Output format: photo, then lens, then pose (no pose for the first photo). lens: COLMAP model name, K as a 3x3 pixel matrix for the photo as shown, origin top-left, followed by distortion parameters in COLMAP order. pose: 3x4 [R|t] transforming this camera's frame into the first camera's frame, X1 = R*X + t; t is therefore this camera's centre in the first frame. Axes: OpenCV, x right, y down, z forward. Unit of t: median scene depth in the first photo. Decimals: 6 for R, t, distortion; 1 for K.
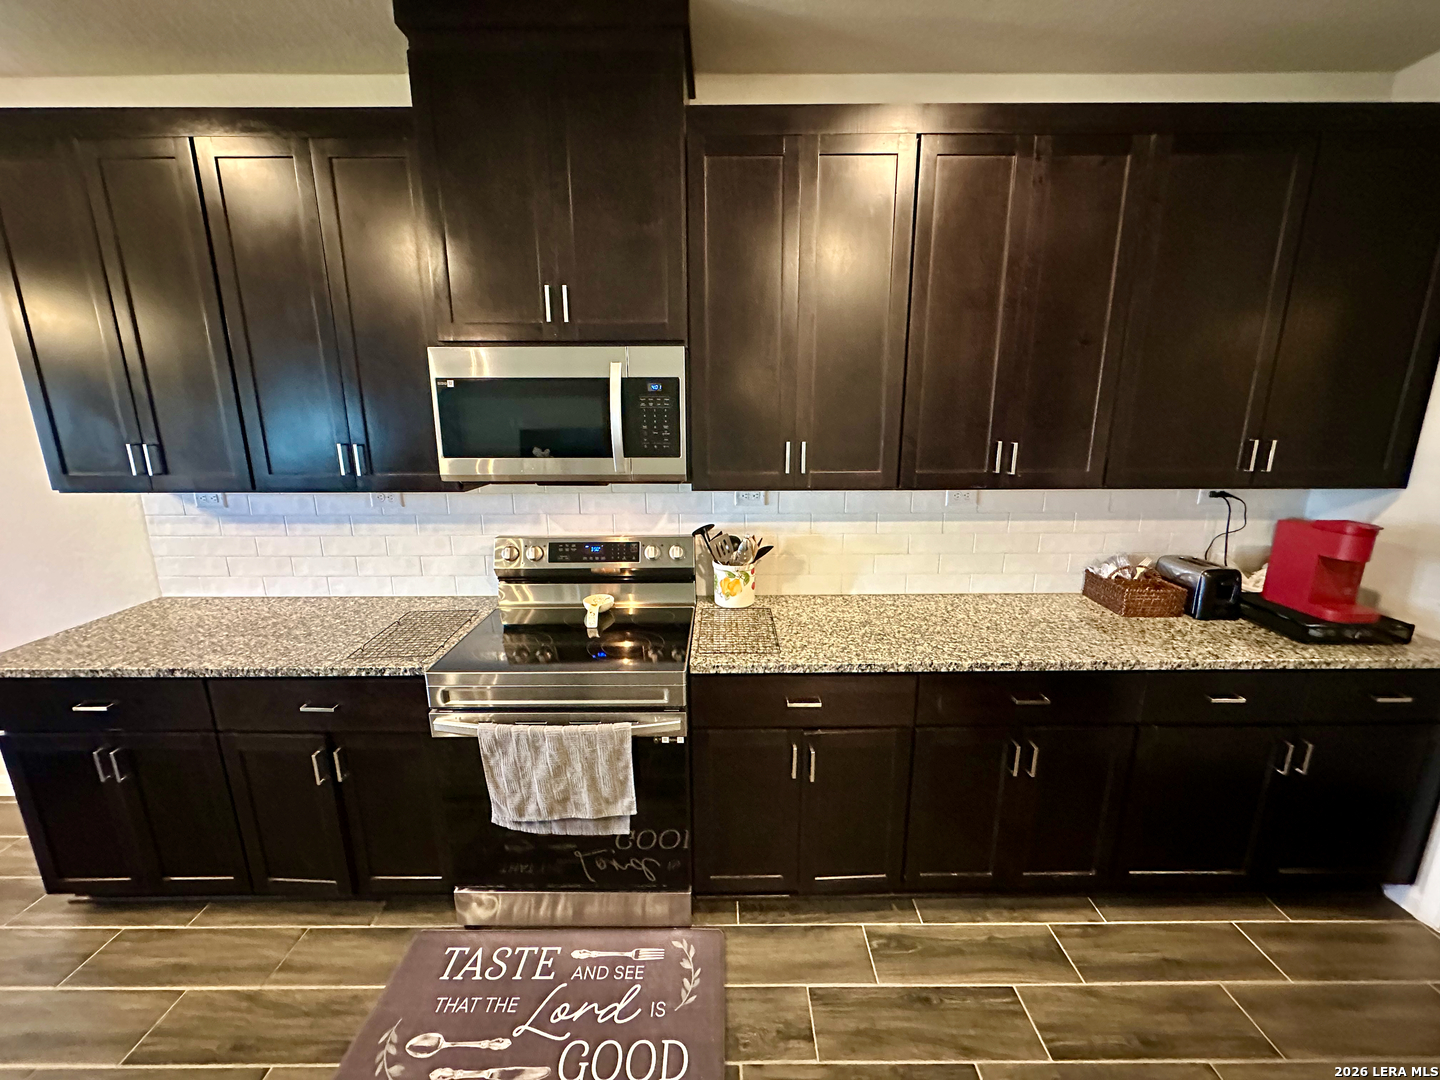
lens RADIAL K [[575.3, 0, 720.6], [0, 575.3, 541.7], [0, 0, 1]] dist [-0.003833, 0.001138]
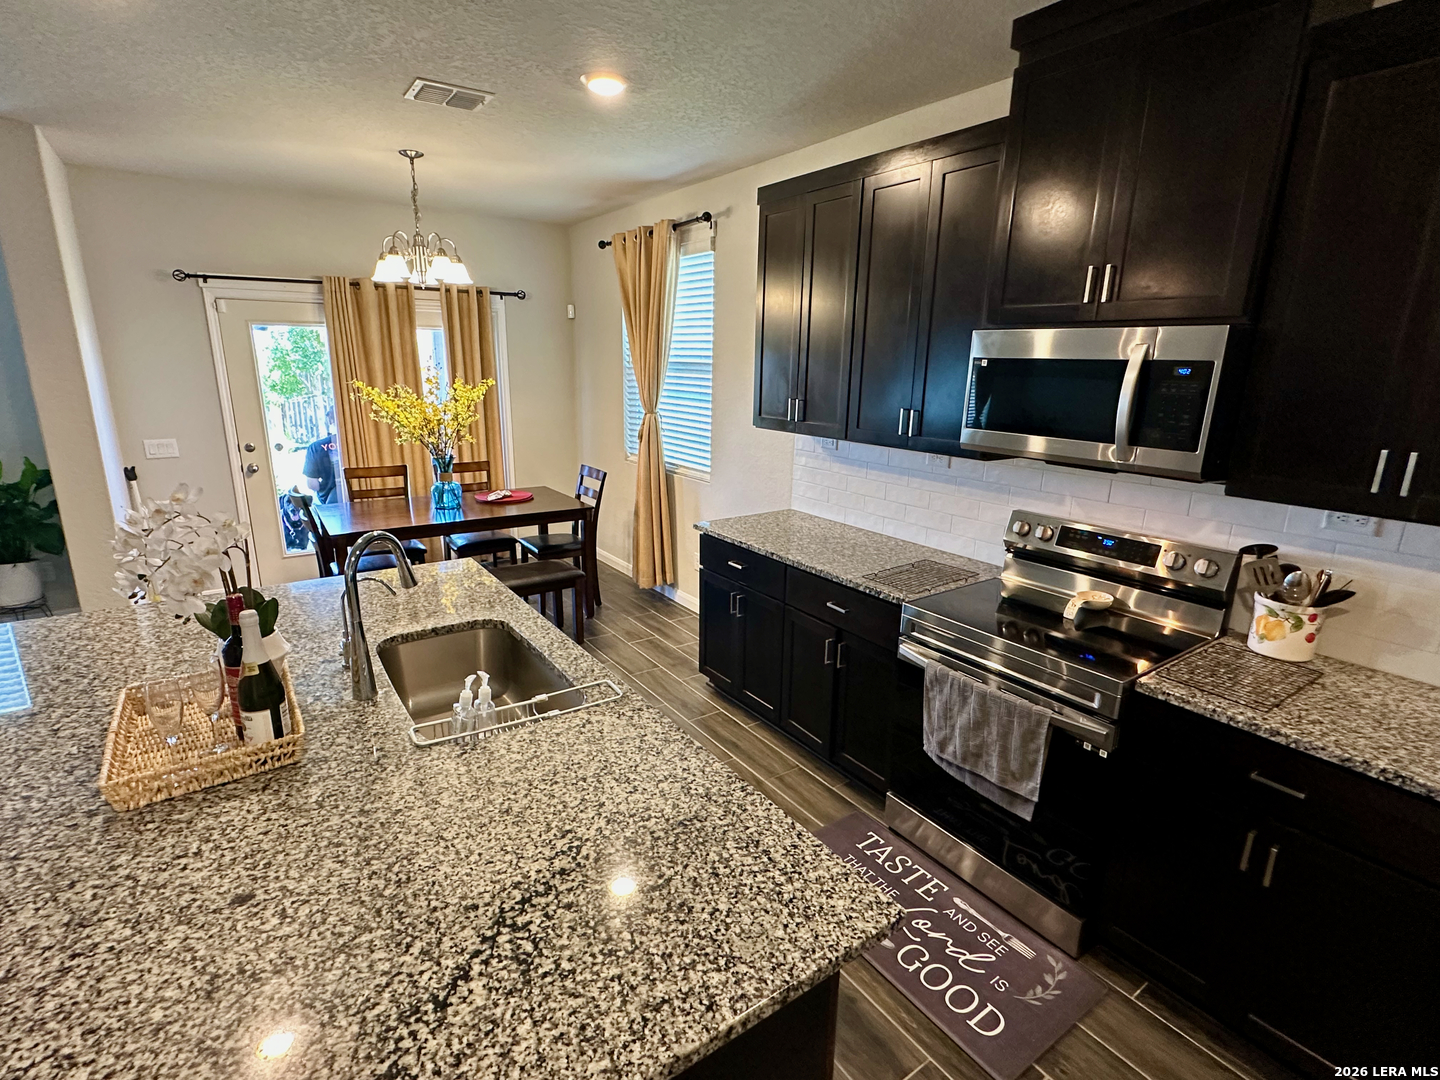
lens RADIAL K [[704.9, 0, 721.8], [0, 704.9, 546.2], [0, 0, 1]] dist [-0.001631, -0.000105]
pose [[0.572869, 0.223840, -0.788490, 0.384571], [-0.202237, 0.970846, 0.128676, -0.001612], [0.794306, 0.085747, 0.601436, -0.193218]]
